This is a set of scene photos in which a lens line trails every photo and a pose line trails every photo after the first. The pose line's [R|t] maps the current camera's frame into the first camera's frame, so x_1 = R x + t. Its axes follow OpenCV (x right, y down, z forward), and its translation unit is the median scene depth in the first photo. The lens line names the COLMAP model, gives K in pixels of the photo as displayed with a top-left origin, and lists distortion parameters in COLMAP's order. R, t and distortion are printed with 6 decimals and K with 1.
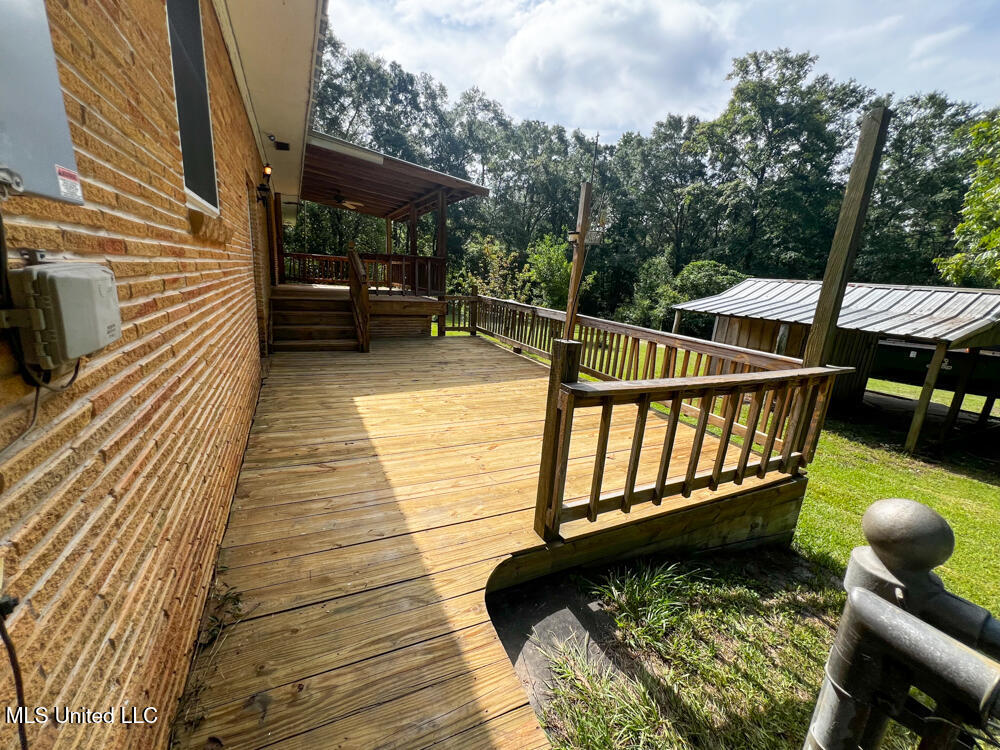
lens RADIAL K [[400.9, 0, 497.0], [0, 400.9, 371.5], [0, 0, 1]] dist [-0.004751, 0.000762]
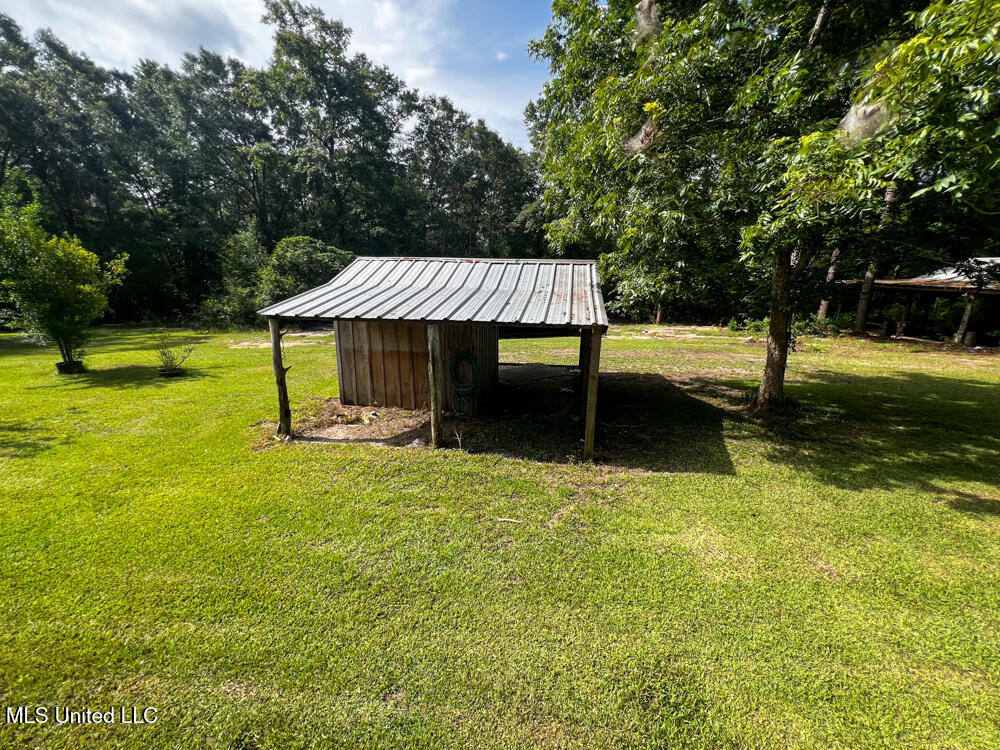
lens RADIAL K [[400.9, 0, 499.2], [0, 400.9, 371.9], [0, 0, 1]] dist [-0.004751, 0.000762]
pose [[0.618275, -0.253668, 0.743901, 0.057983], [0.213077, 0.965137, 0.152015, -0.026860], [-0.756528, 0.064521, 0.650771, 0.105685]]
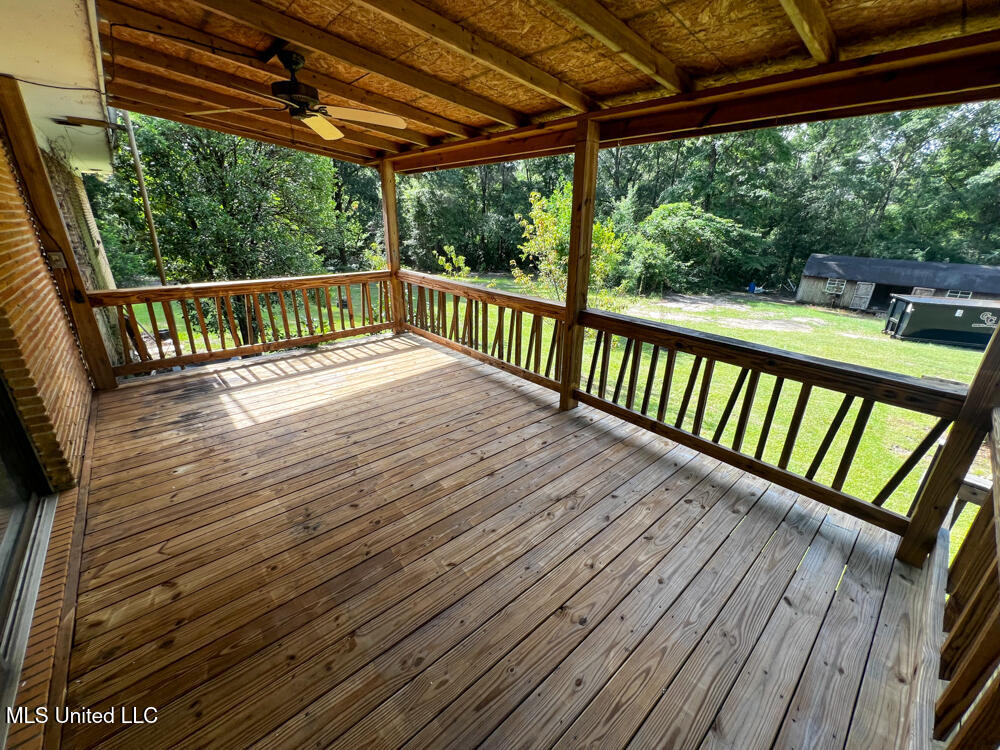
lens RADIAL K [[400.9, 0, 498.7], [0, 400.9, 371.2], [0, 0, 1]] dist [-0.004751, 0.000762]
pose [[0.964868, -0.130641, 0.227954, -0.098037], [0.097559, 0.983733, 0.150840, -0.081391], [-0.243952, -0.123301, 0.961917, 0.199189]]
